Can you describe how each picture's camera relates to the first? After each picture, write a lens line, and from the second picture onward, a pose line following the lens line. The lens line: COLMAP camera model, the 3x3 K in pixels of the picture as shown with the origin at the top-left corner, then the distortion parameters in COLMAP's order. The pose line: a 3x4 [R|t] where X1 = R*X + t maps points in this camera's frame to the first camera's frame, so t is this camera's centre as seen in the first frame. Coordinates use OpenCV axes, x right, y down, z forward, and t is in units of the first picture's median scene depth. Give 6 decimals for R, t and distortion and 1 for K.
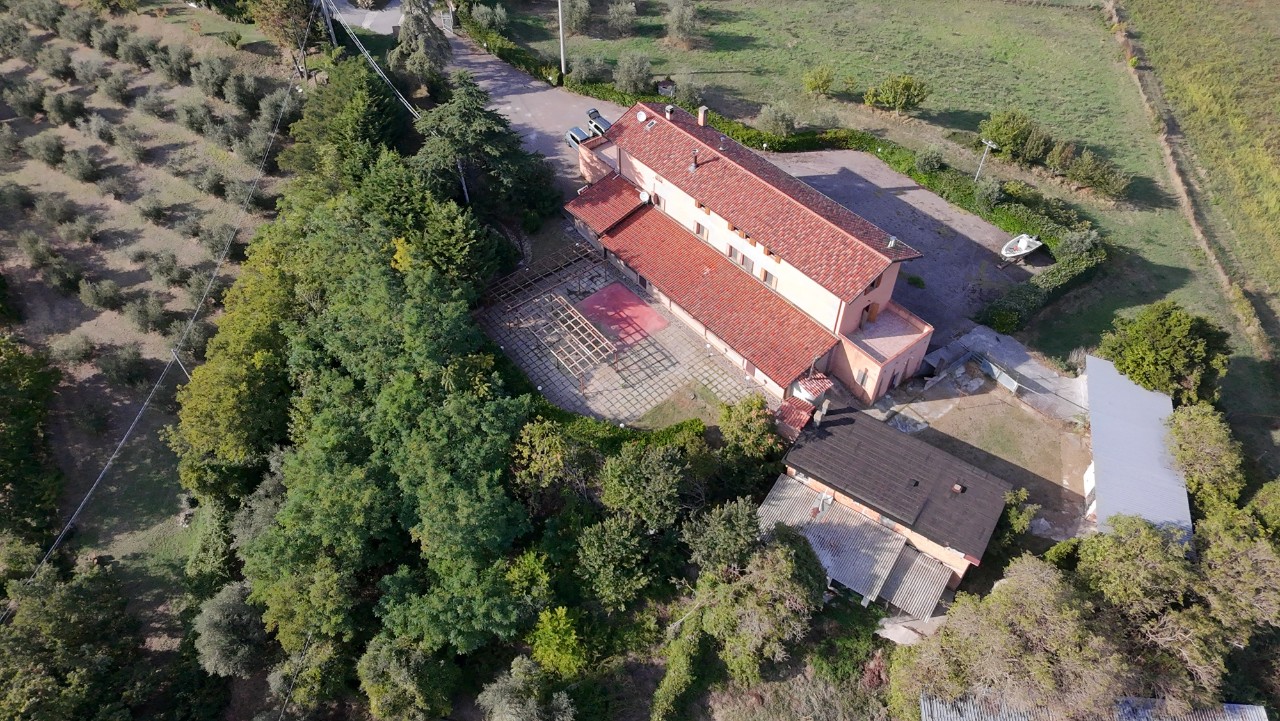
lens RADIAL K [[831.2, 0, 640.0], [0, 831.2, 360.5], [0, 0, 1]] dist [-0.002104, 0.006175]
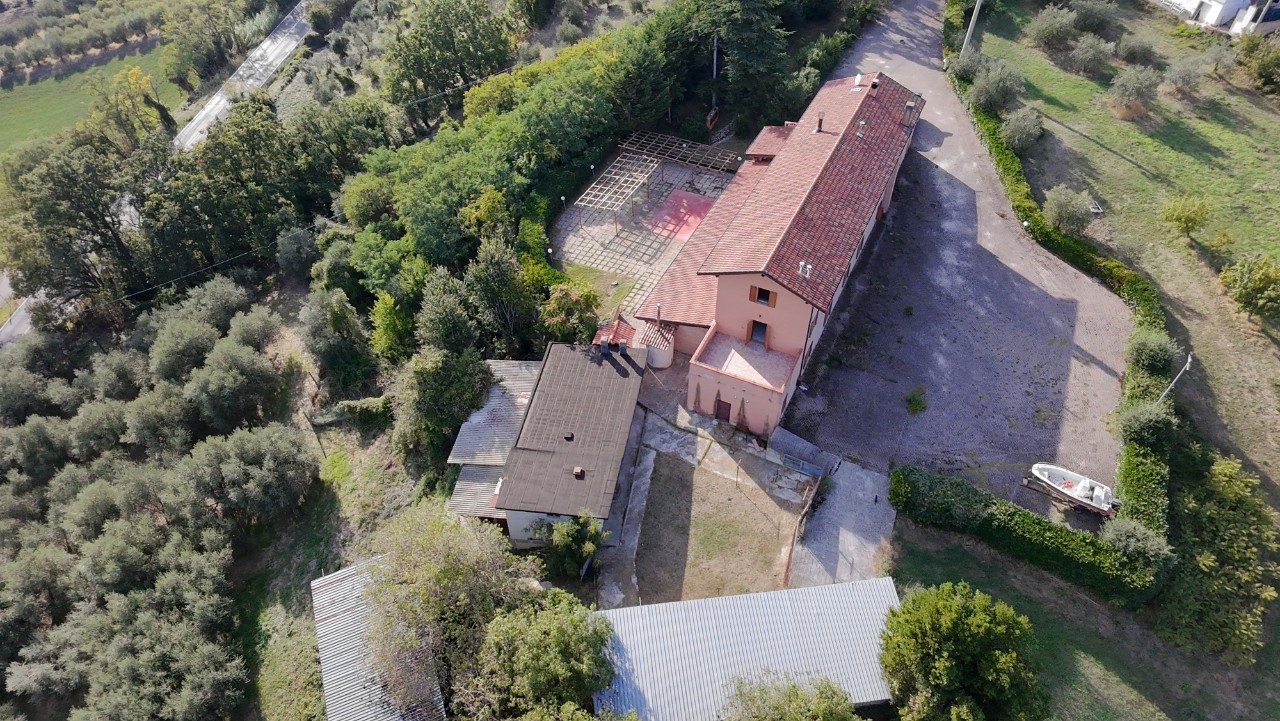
lens RADIAL K [[831.2, 0, 640.0], [0, 831.2, 360.5], [0, 0, 1]] dist [-0.002104, 0.006175]
pose [[0.421566, 0.642202, -0.640203, 0.774237], [-0.656002, 0.703410, 0.273637, -0.186118], [0.626055, 0.304618, 0.717819, 0.312102]]
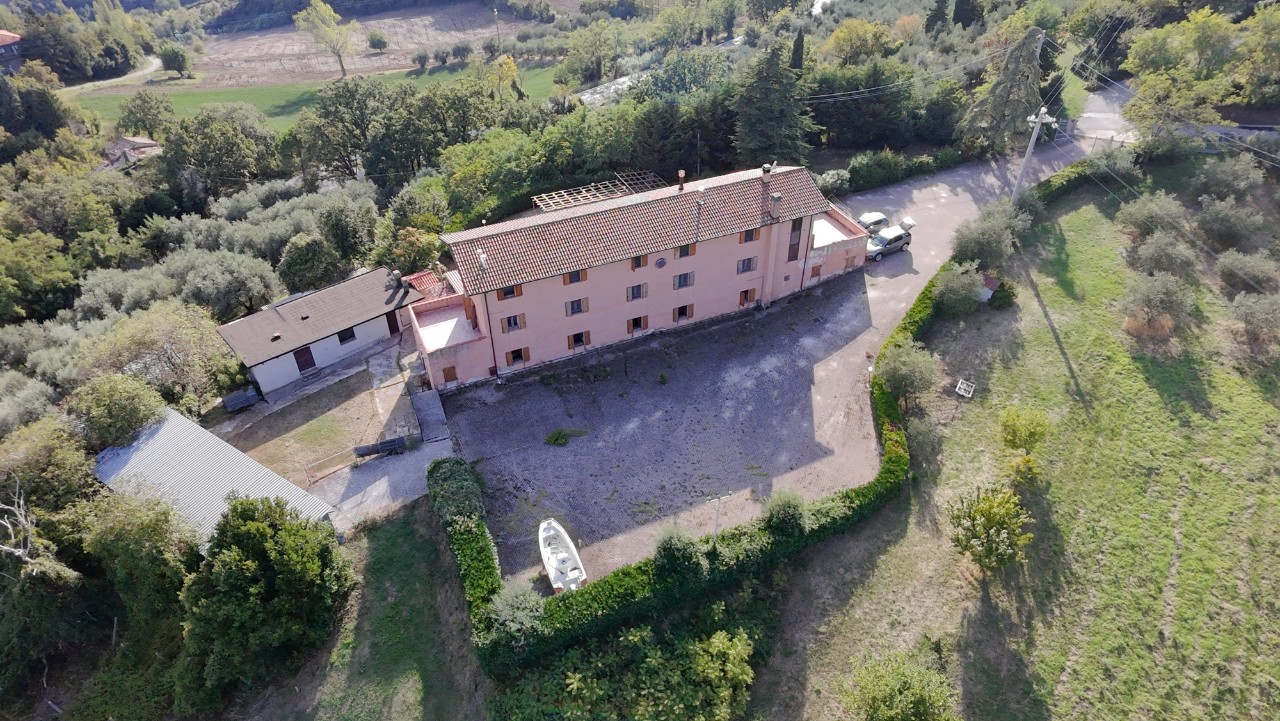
lens RADIAL K [[831.2, 0, 640.0], [0, 831.2, 360.5], [0, 0, 1]] dist [-0.002104, 0.006175]
pose [[-0.265685, 0.594289, -0.759099, 0.955135], [-0.698364, 0.424175, 0.576509, -0.694225], [0.664604, 0.683298, 0.302334, 0.863597]]
